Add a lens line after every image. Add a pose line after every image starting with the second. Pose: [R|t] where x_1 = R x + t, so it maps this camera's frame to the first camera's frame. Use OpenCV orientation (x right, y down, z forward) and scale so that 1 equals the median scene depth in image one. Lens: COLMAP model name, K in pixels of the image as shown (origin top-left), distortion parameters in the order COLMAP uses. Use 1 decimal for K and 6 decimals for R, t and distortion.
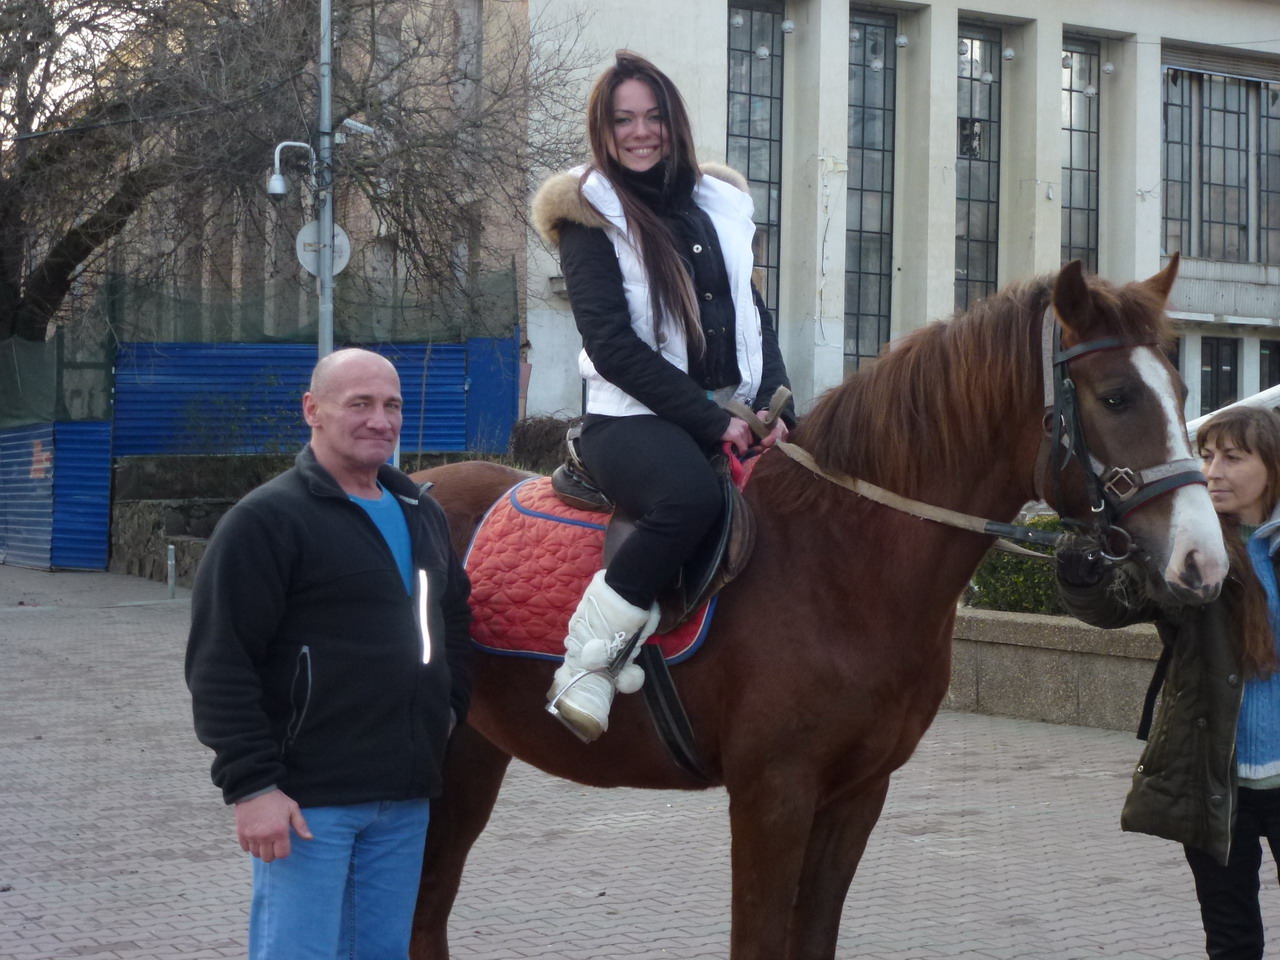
lens RADIAL K [[2328.4, 0, 640.0], [0, 2328.4, 480.0], [0, 0, 1]] dist [0.168297, -1.419905]
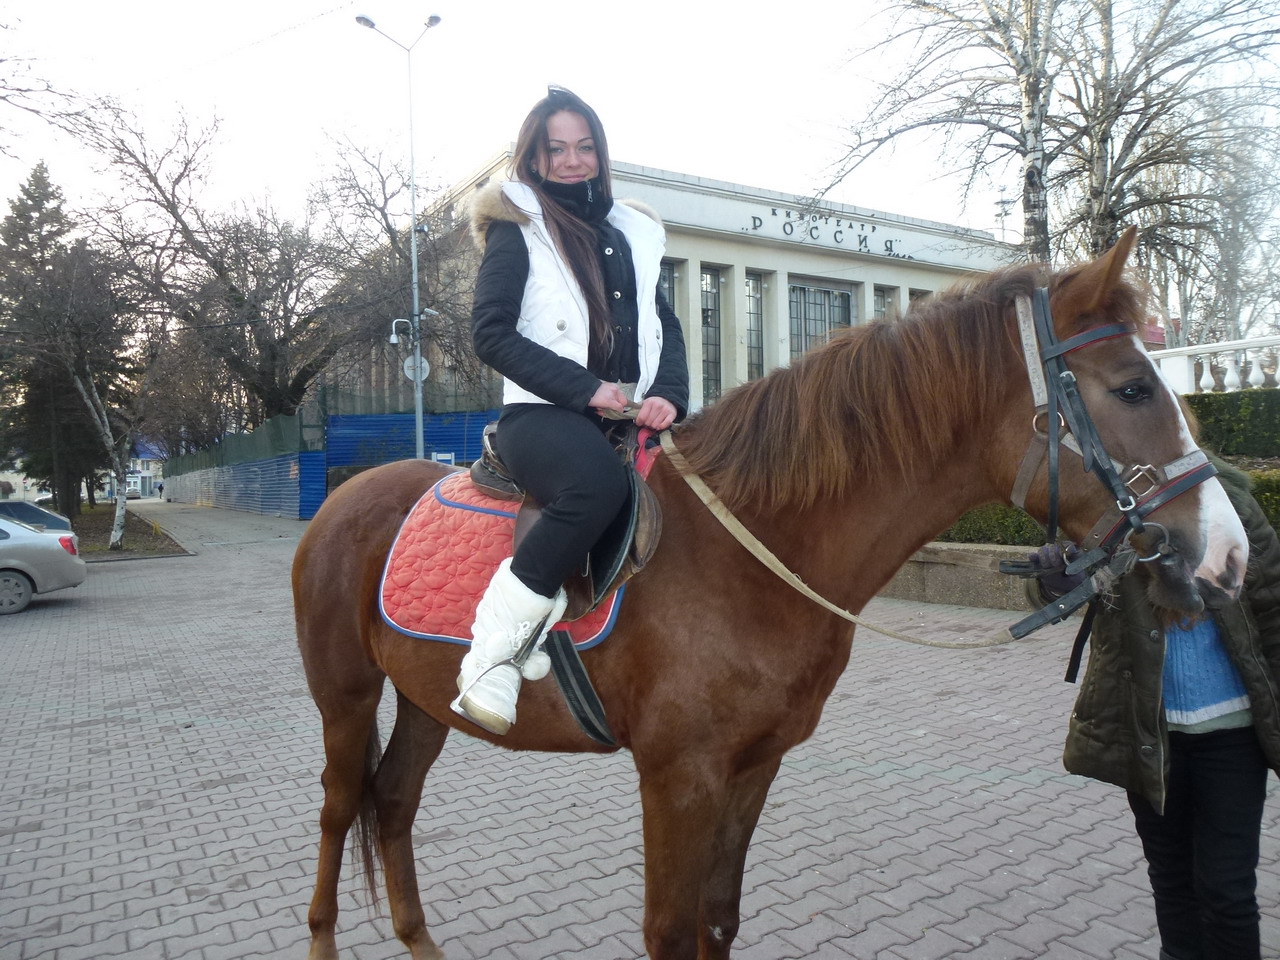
lens RADIAL K [[956.2, 0, 640.0], [0, 956.2, 480.0], [0, 0, 1]] dist [-0.041285, 0.038225]
pose [[0.996765, -0.031009, 0.074152, 0.001953], [0.030185, 0.999470, 0.012203, 0.000026], [-0.074491, -0.009925, 0.997172, 0.102329]]
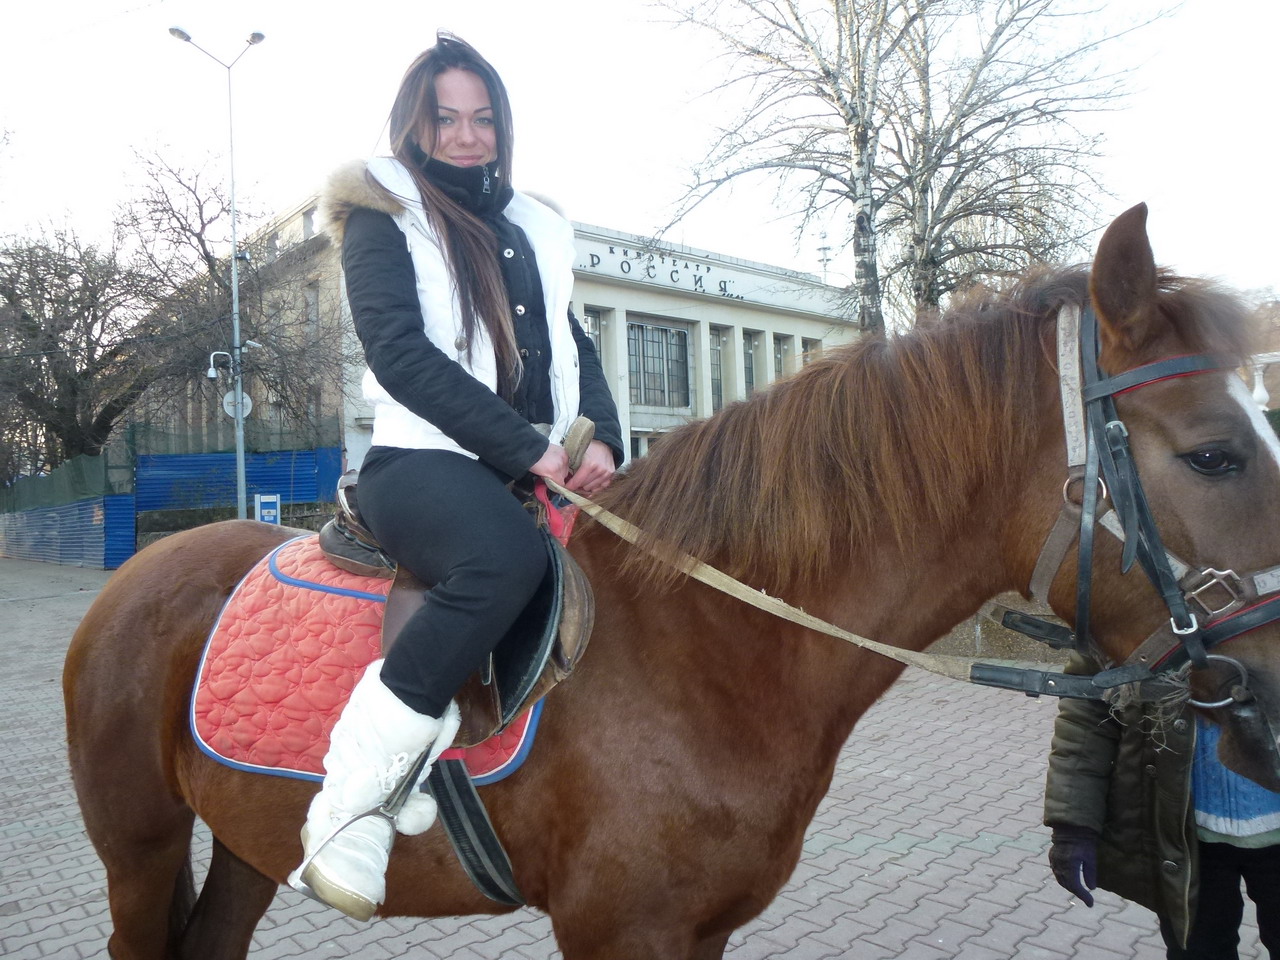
lens RADIAL K [[957.9, 0, 640.0], [0, 957.9, 480.0], [0, 0, 1]] dist [-0.057469, 0.045172]
pose [[0.969020, -0.038430, 0.243975, -0.001249], [0.044631, 0.998805, -0.019938, -0.001916], [-0.242917, 0.030209, 0.969577, 0.121771]]
